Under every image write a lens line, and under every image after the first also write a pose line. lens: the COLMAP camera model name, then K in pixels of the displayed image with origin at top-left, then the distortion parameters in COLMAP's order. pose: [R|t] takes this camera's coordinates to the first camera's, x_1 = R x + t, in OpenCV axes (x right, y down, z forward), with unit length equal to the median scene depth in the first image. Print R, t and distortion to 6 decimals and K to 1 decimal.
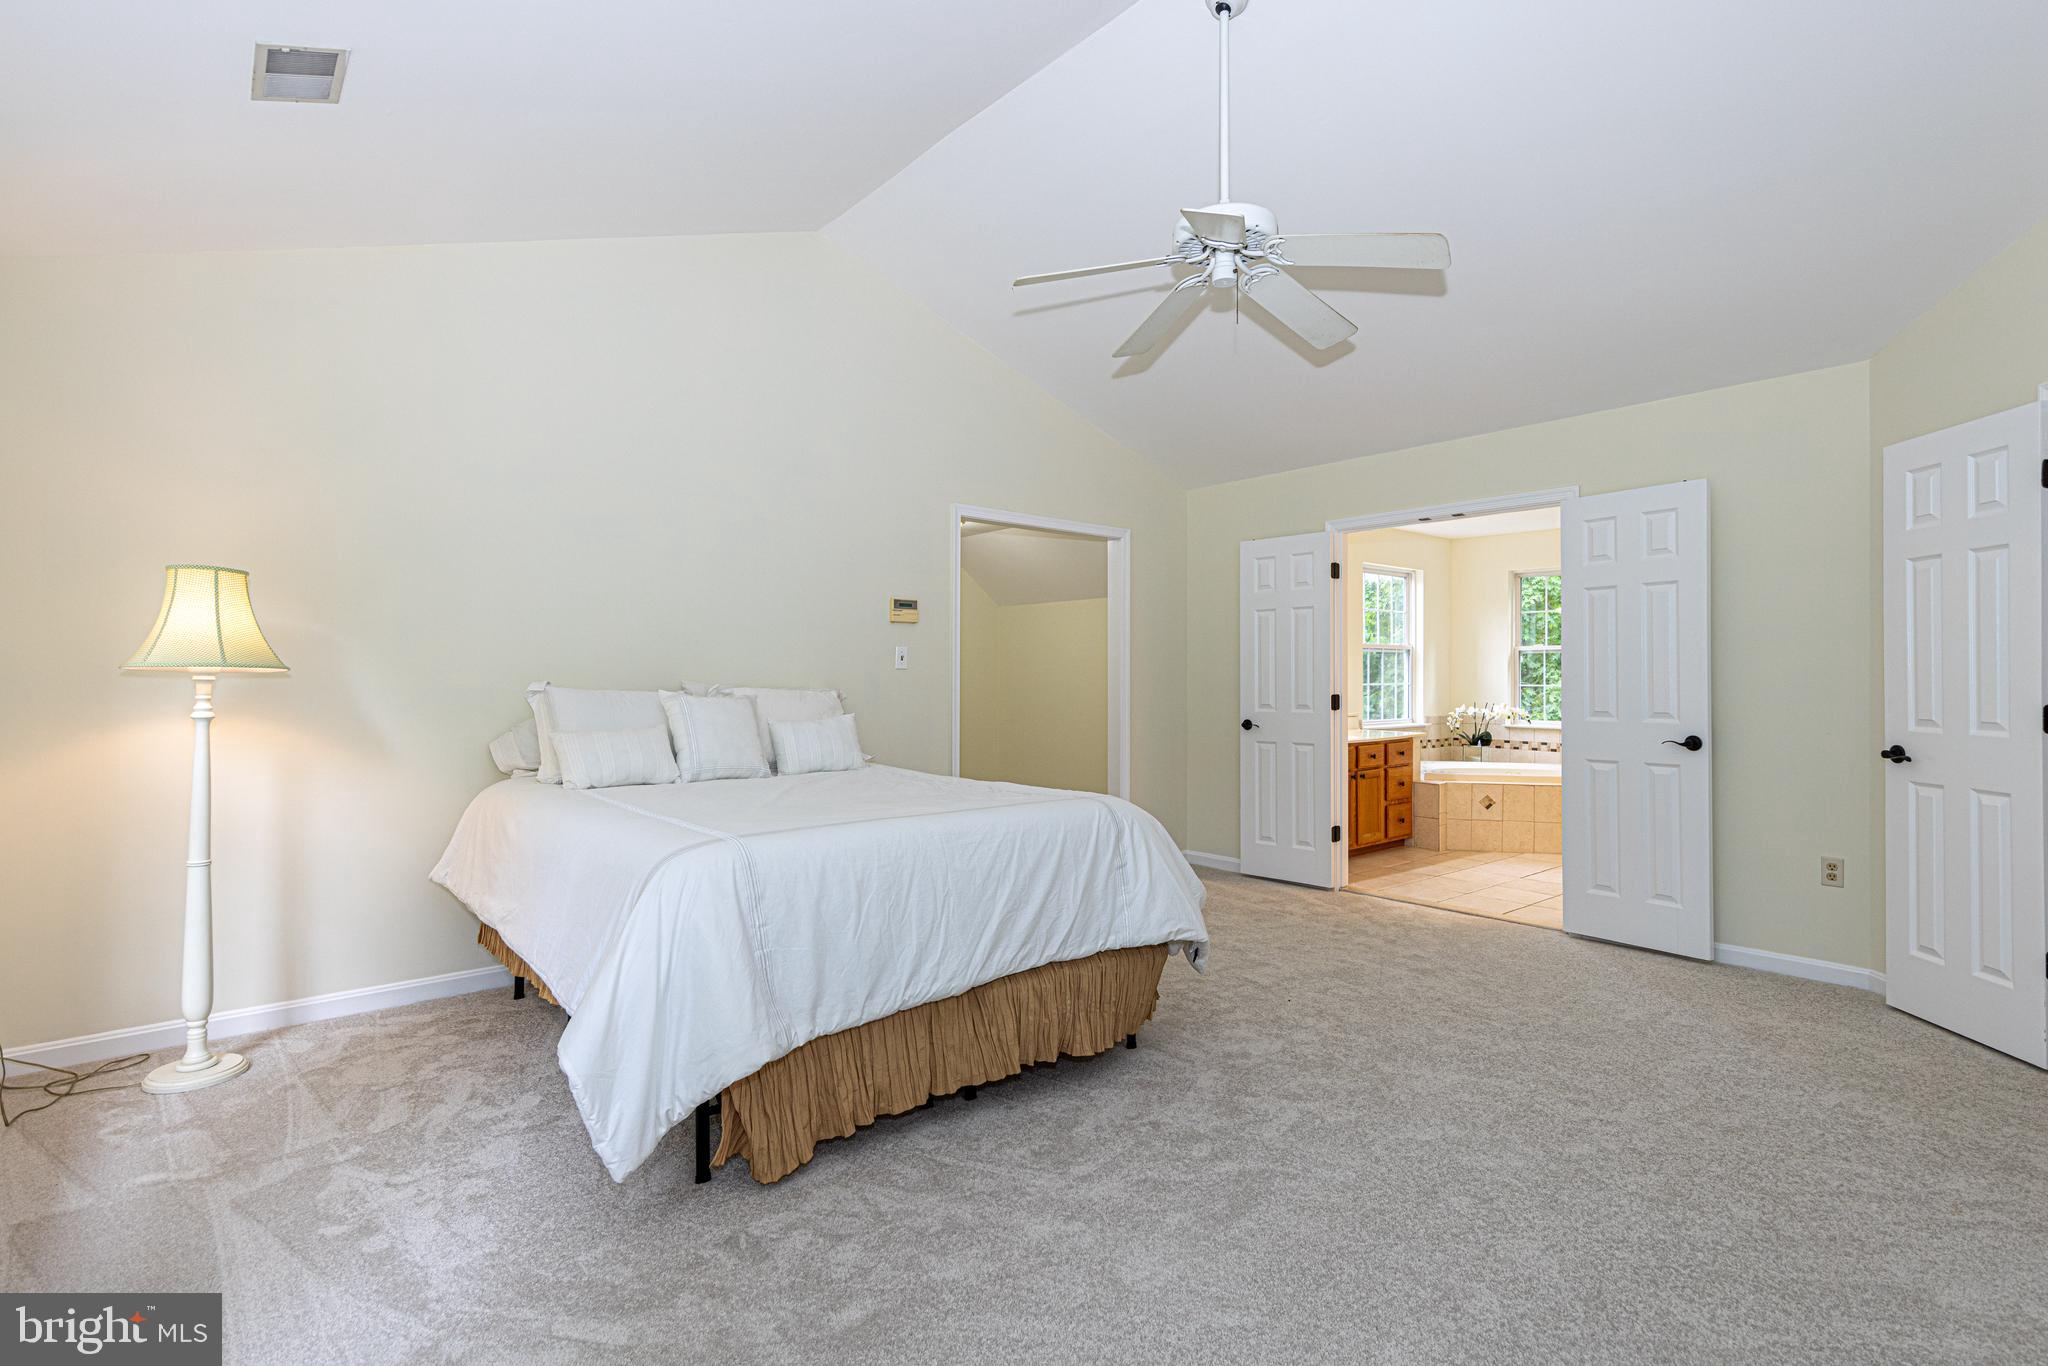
lens RADIAL K [[971.3, 0, 1024.0], [0, 971.3, 683.0], [0, 0, 1]] dist [-0.000902, -0.000060]
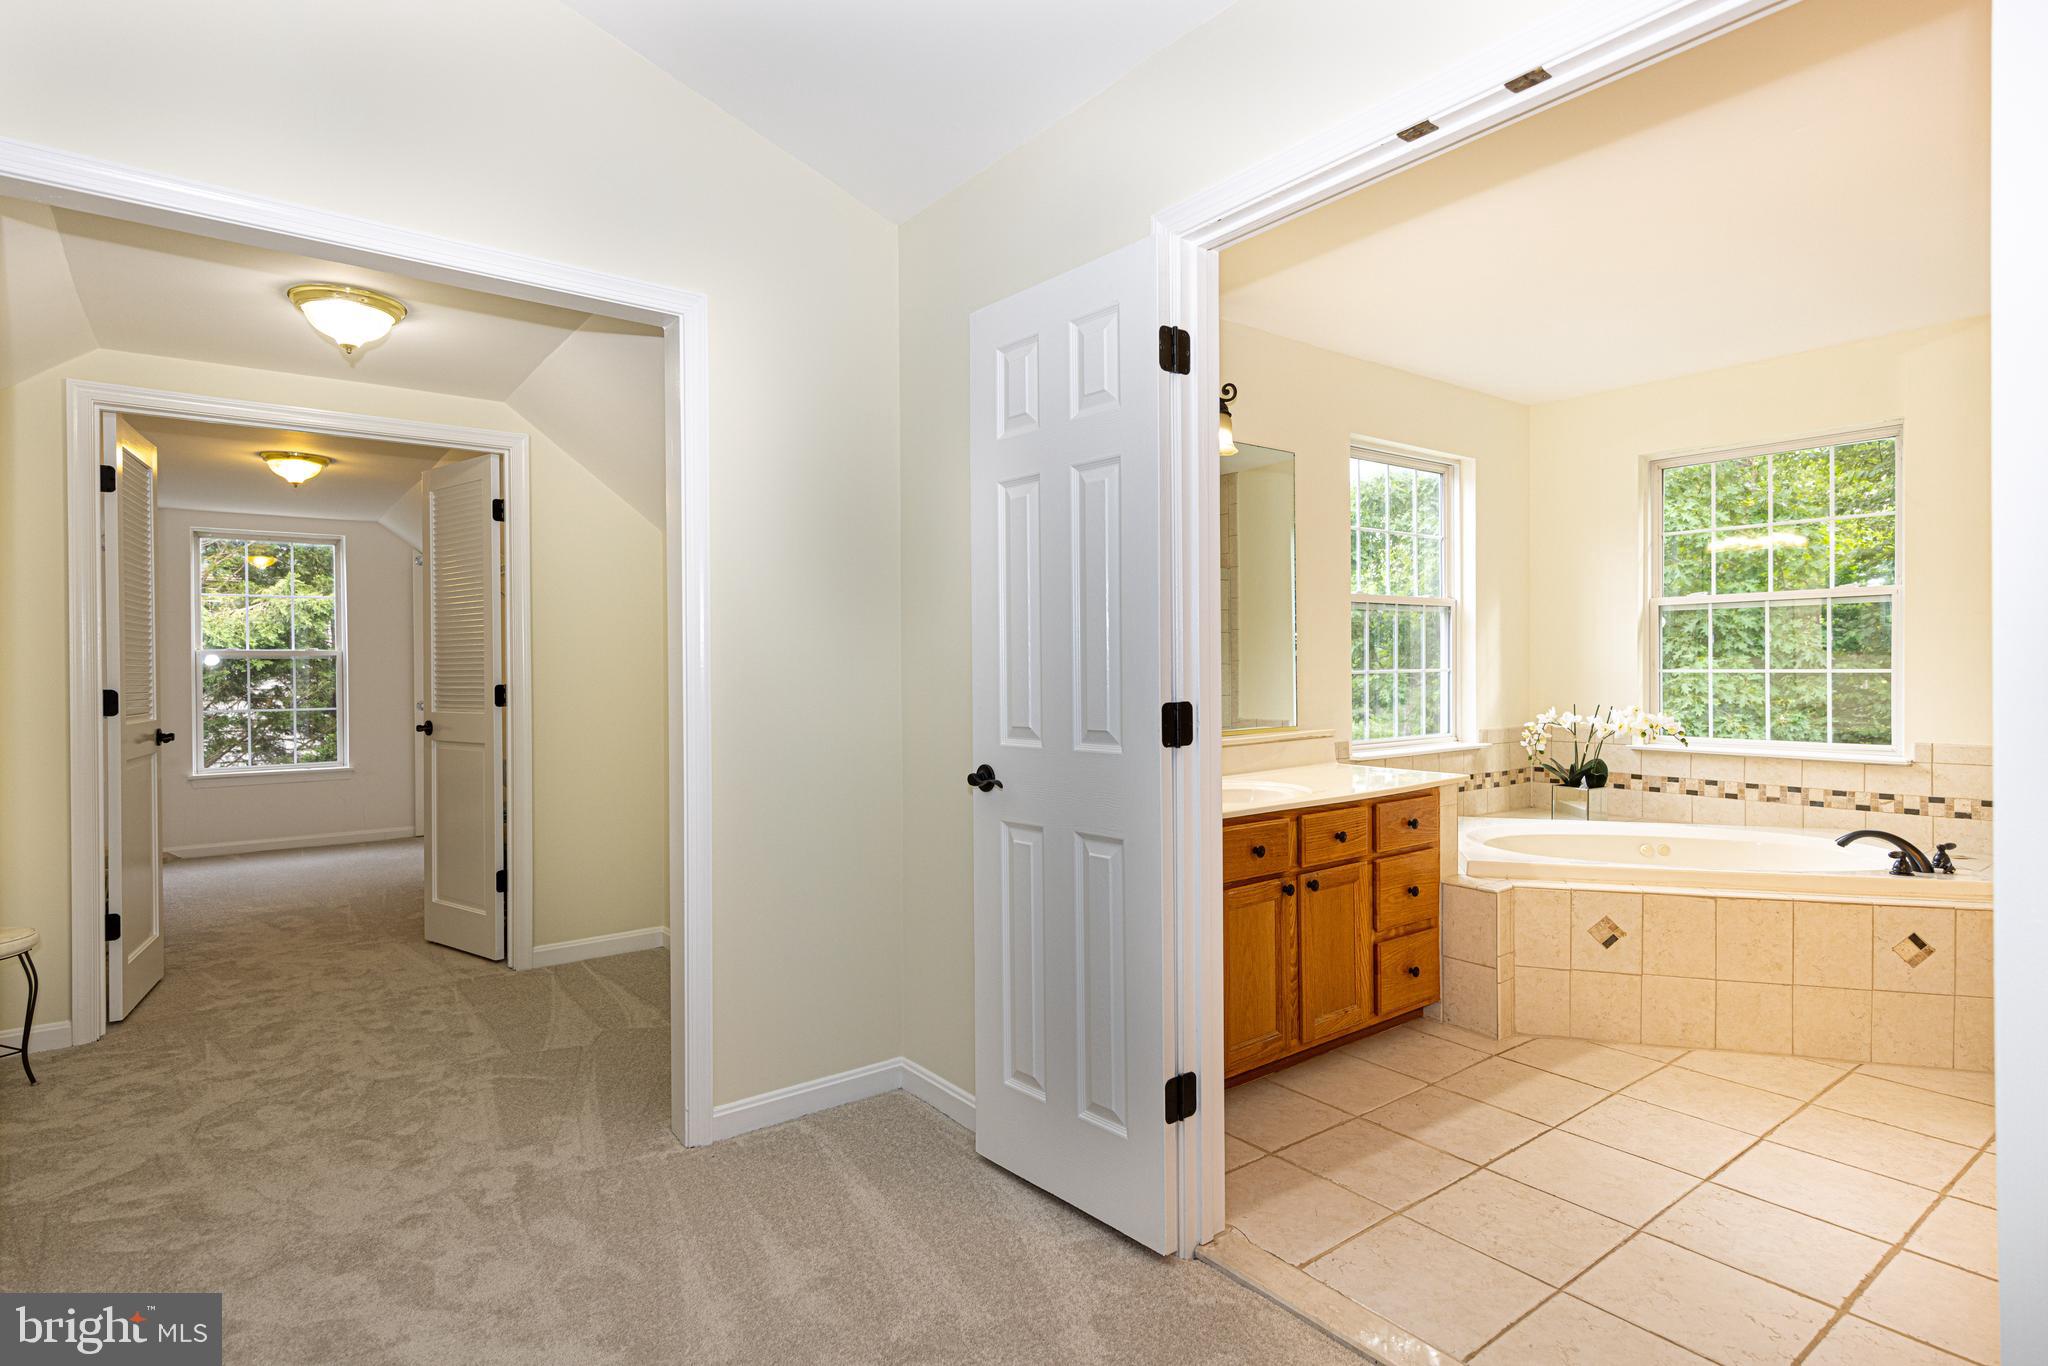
lens RADIAL K [[1043.5, 0, 1024.0], [0, 1043.5, 683.0], [0, 0, 1]] dist [0.003295, 0.000330]
pose [[0.998928, -0.008004, -0.045591, 0.213776], [0.008464, 0.999915, 0.009898, 0.000439], [0.045508, -0.010273, 0.998911, 0.468809]]
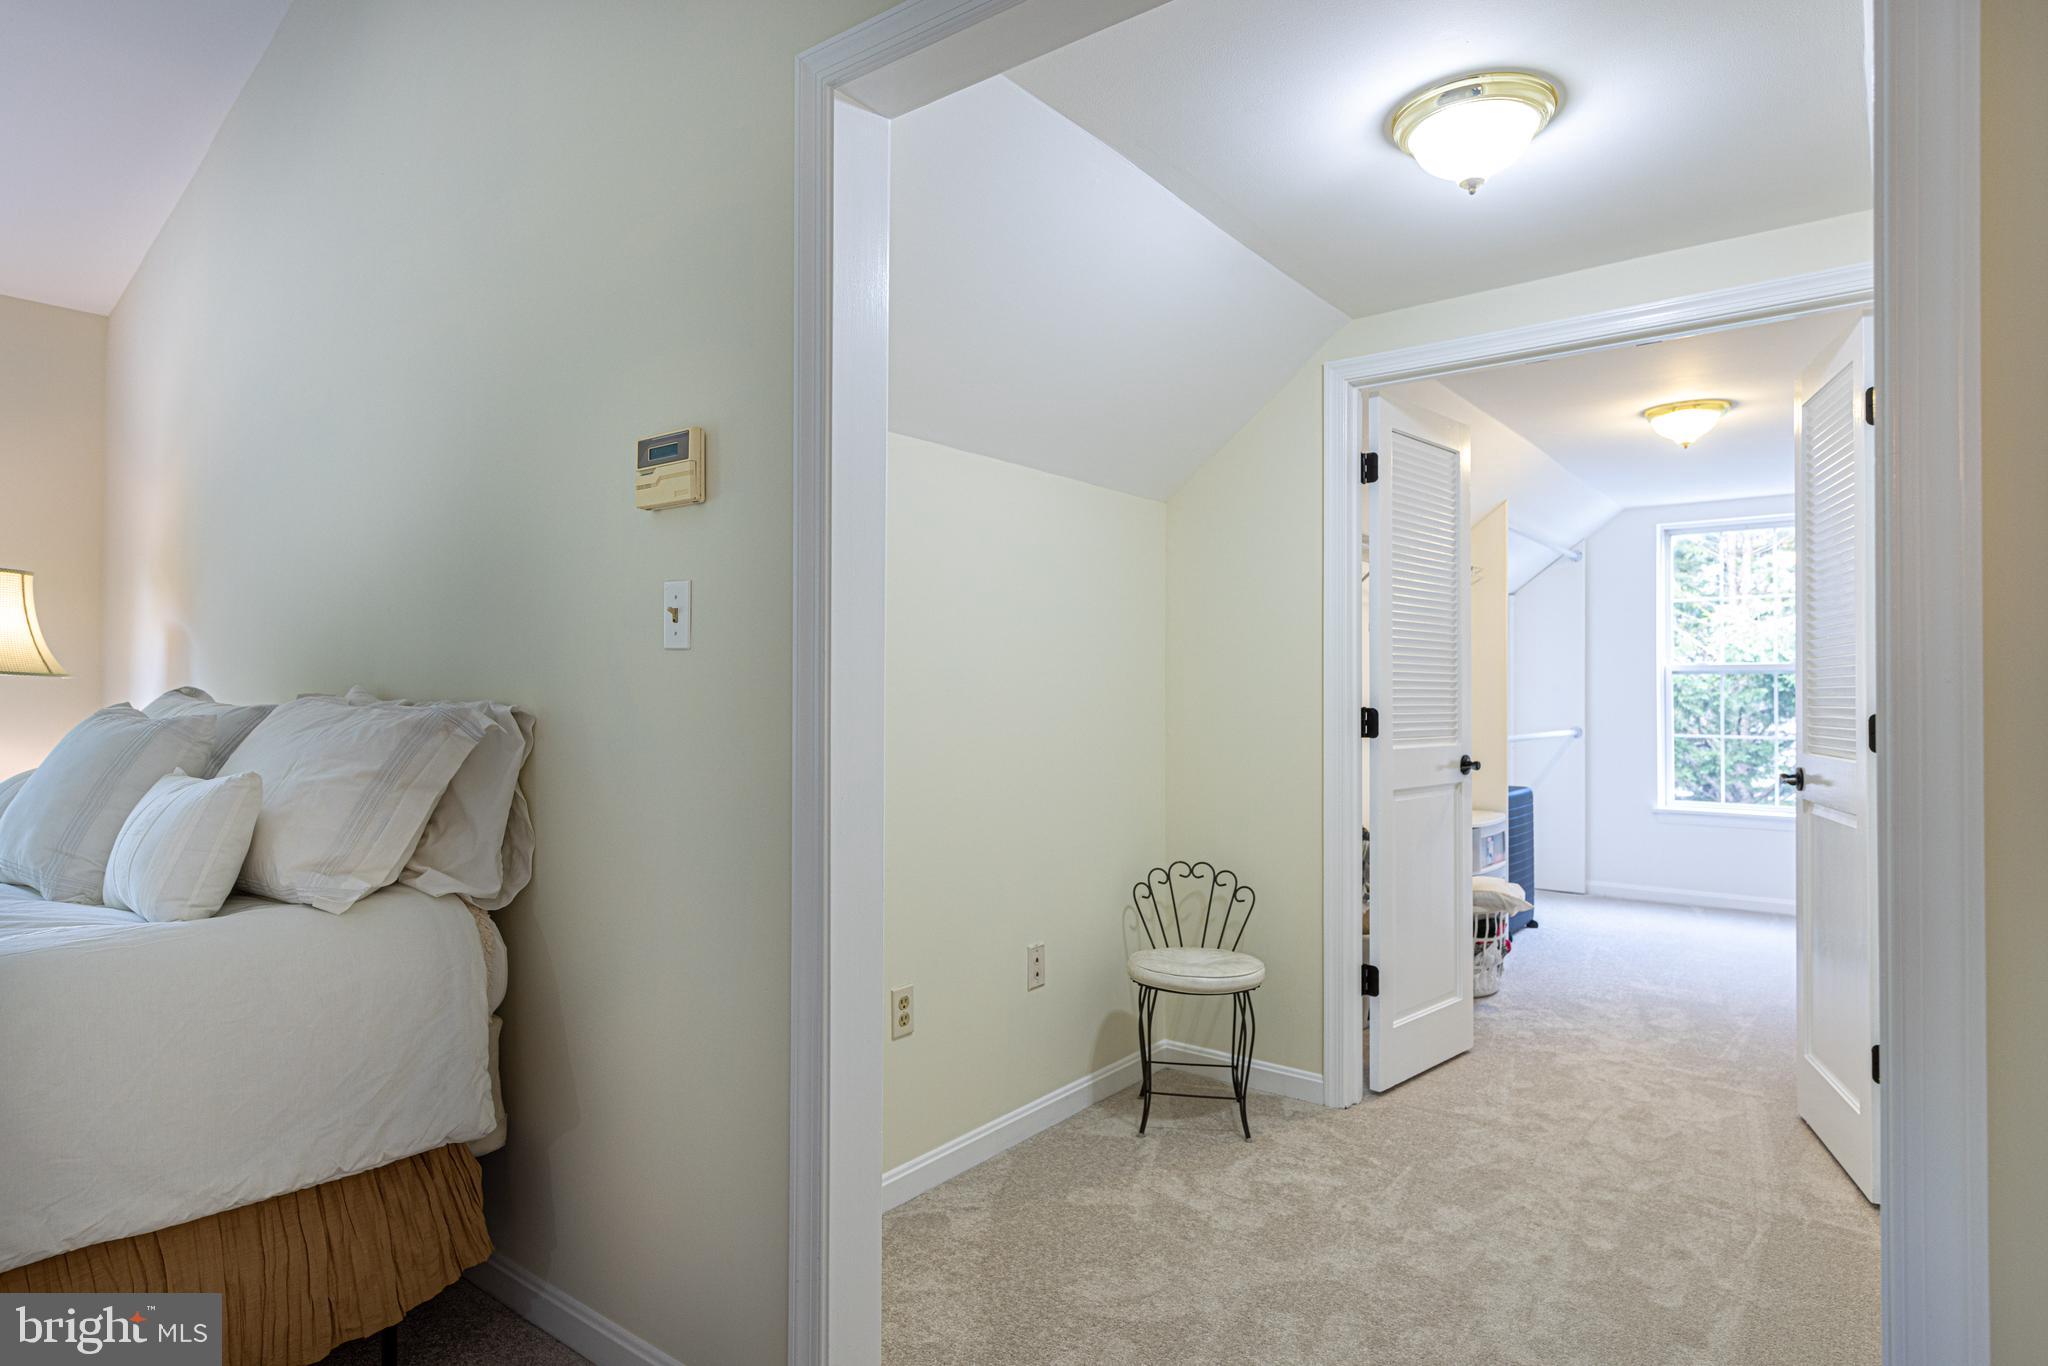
lens RADIAL K [[1128.6, 0, 1024.0], [0, 1128.6, 683.0], [0, 0, 1]] dist [0.023107, -0.000965]
pose [[0.222801, -0.013230, -0.974774, 0.183107], [-0.000659, 0.999906, -0.013722, 0.000749], [0.974864, 0.003700, 0.222771, 0.706356]]
